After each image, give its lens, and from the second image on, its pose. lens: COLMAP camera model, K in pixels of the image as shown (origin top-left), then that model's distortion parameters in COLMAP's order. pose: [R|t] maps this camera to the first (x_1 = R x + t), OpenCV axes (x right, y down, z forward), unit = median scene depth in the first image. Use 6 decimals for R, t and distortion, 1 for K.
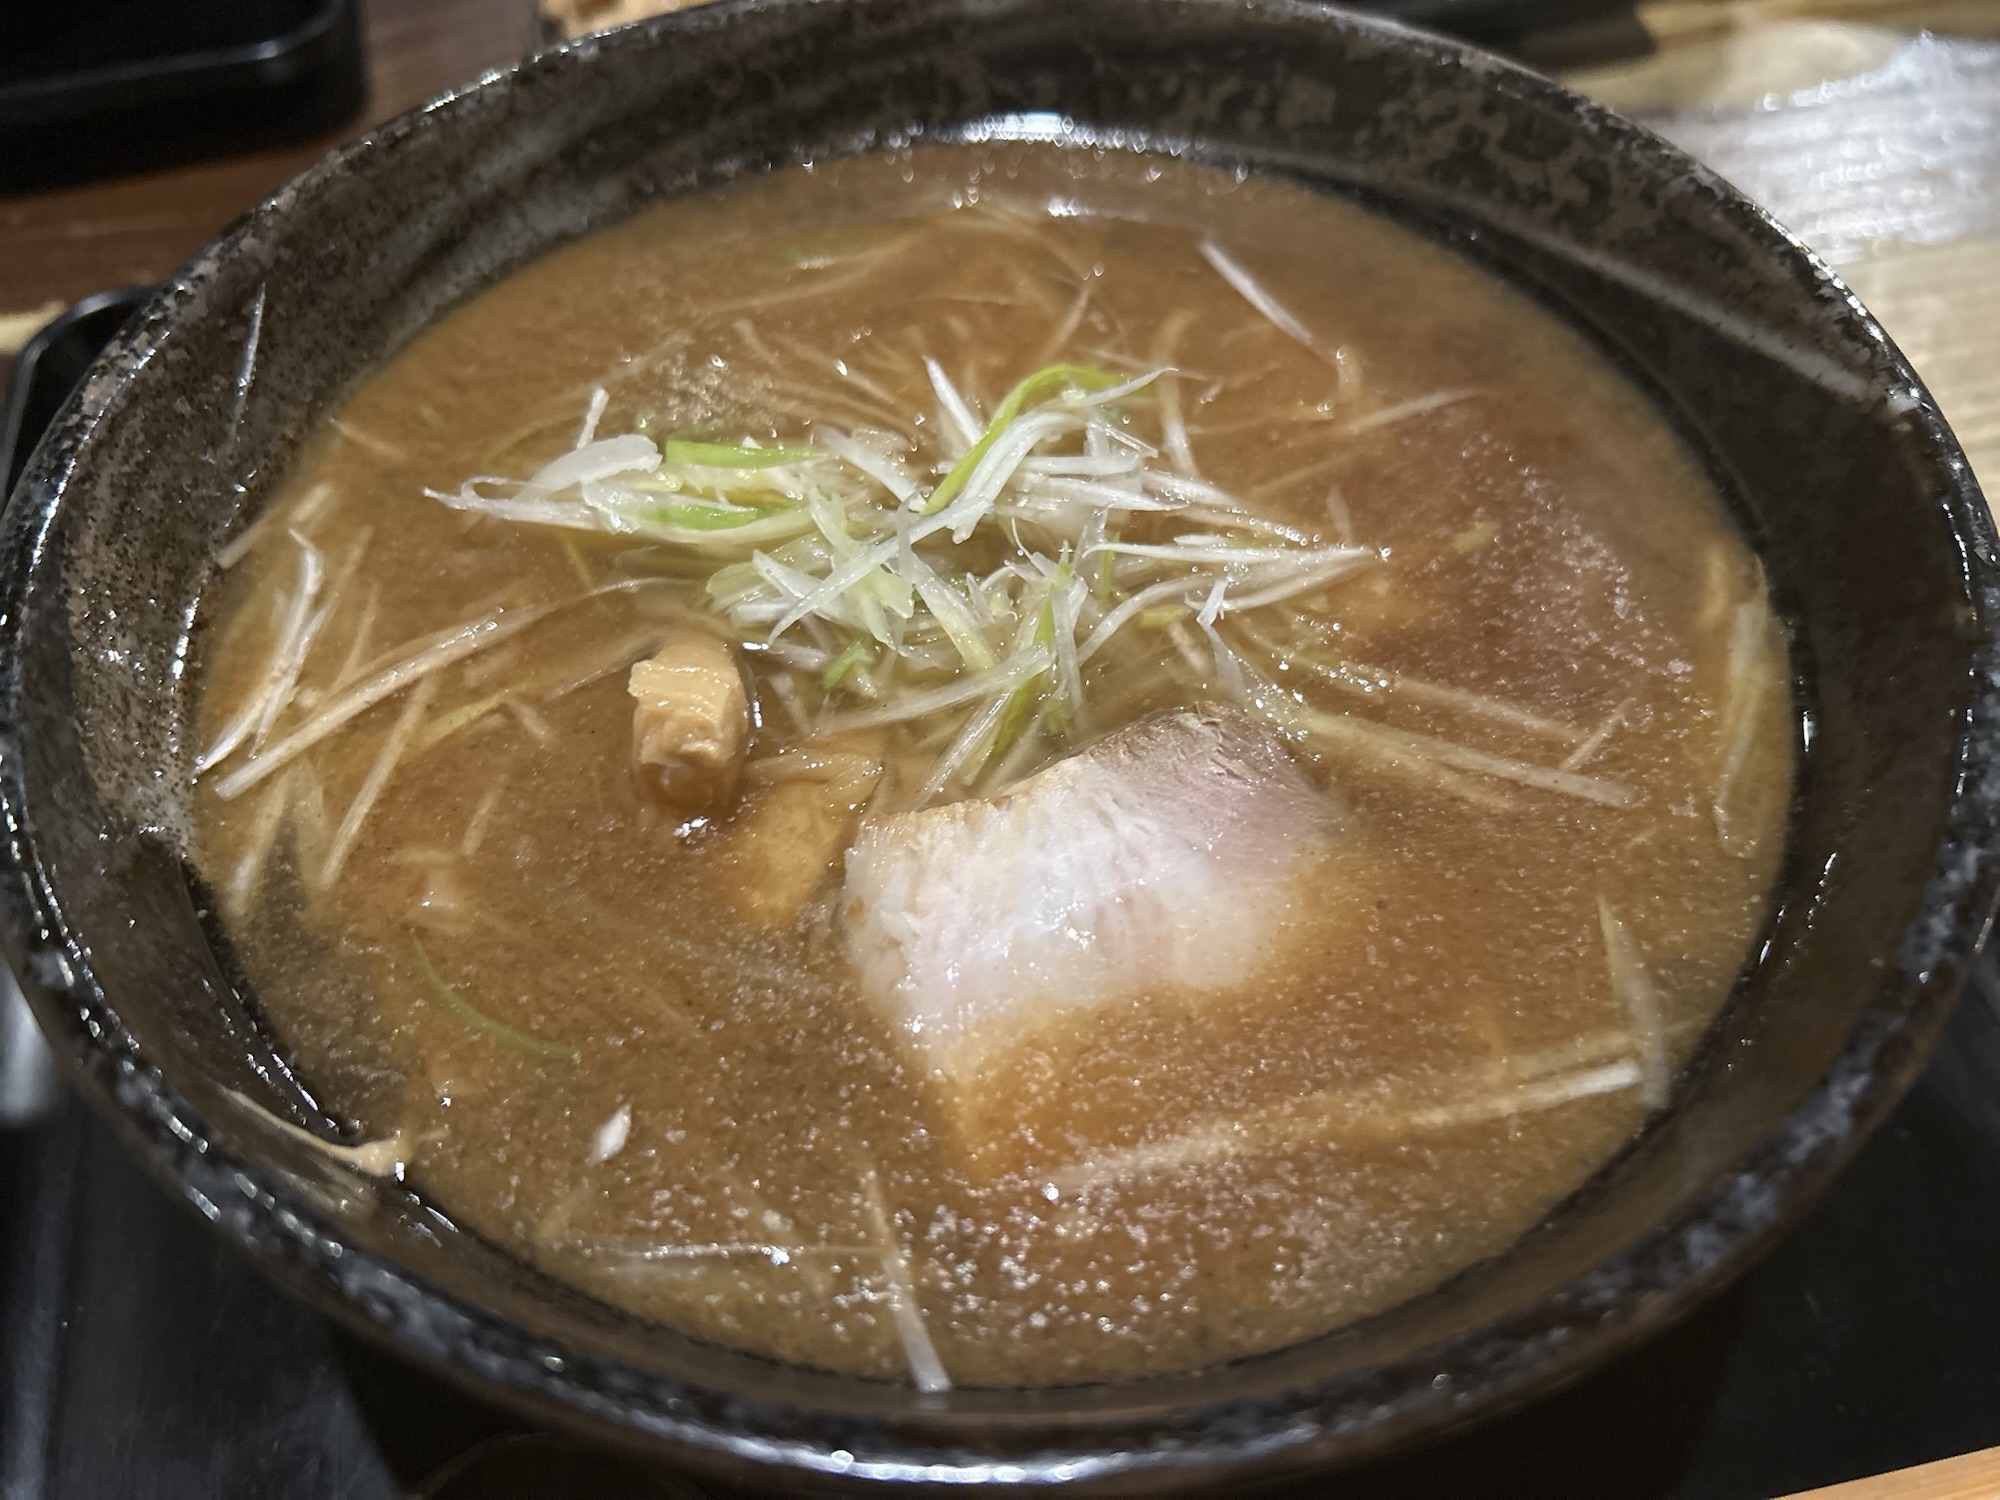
lens RADIAL K [[1508.5, 0, 982.4], [0, 1508.5, 758.5], [0, 0, 1]] dist [0.023775, -0.049118]
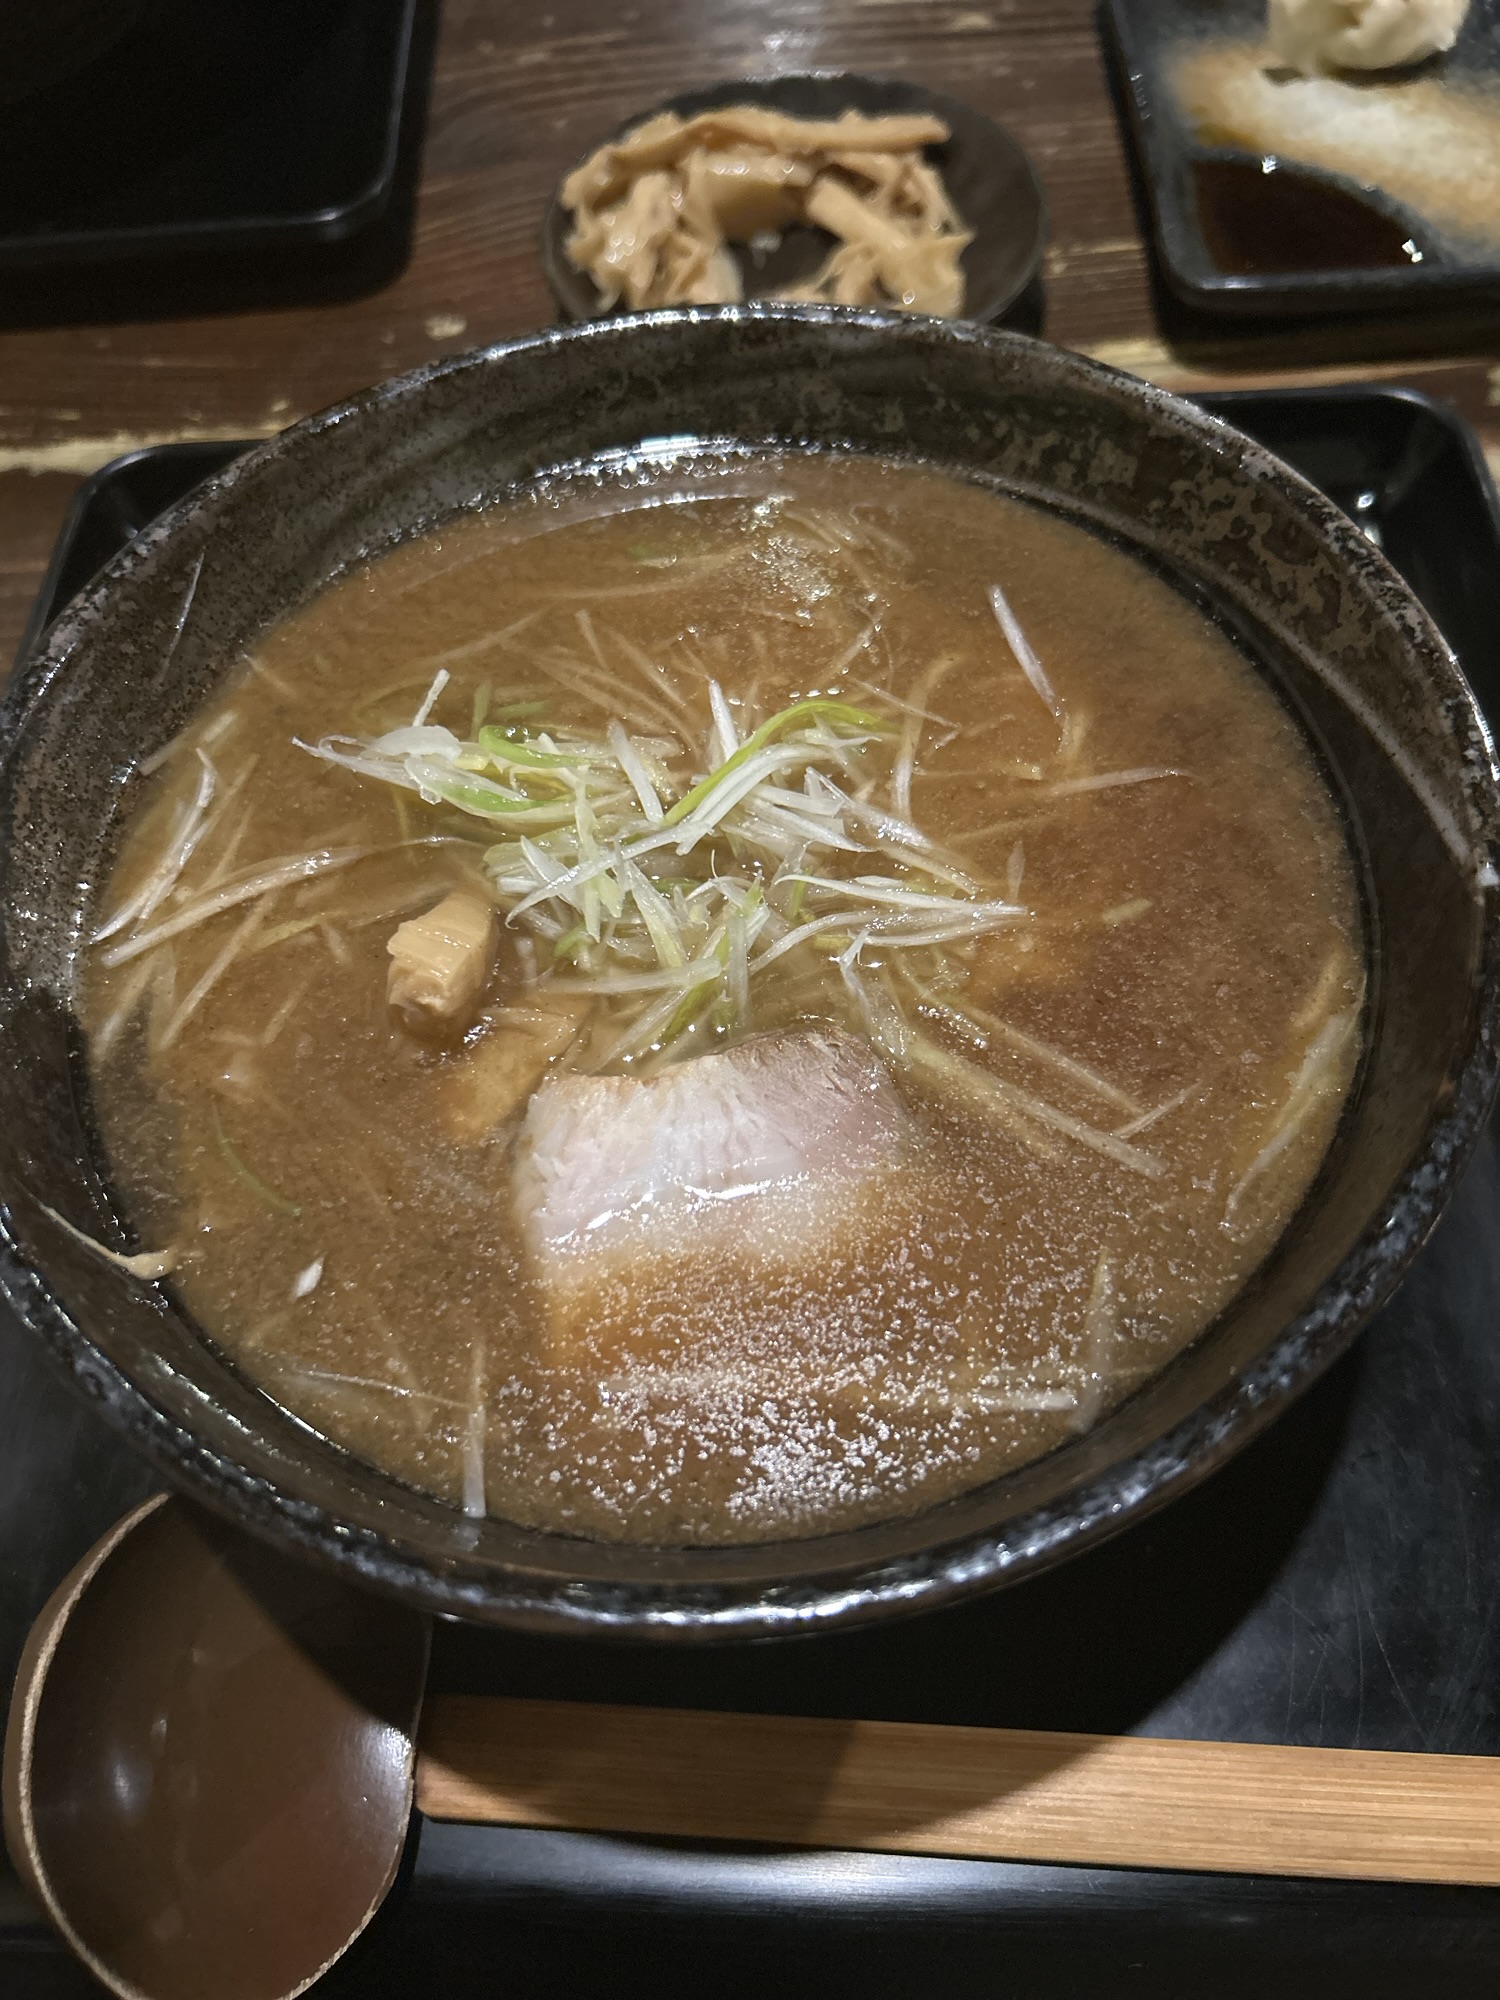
lens RADIAL K [[1508.5, 0, 760.8], [0, 1508.5, 992.5], [0, 0, 1]] dist [0.023775, -0.049118]
pose [[0.971148, 0.176375, -0.160511, 0.265307], [-0.157380, 0.979683, 0.124309, -0.195929], [0.179175, -0.095462, 0.979175, -0.204004]]
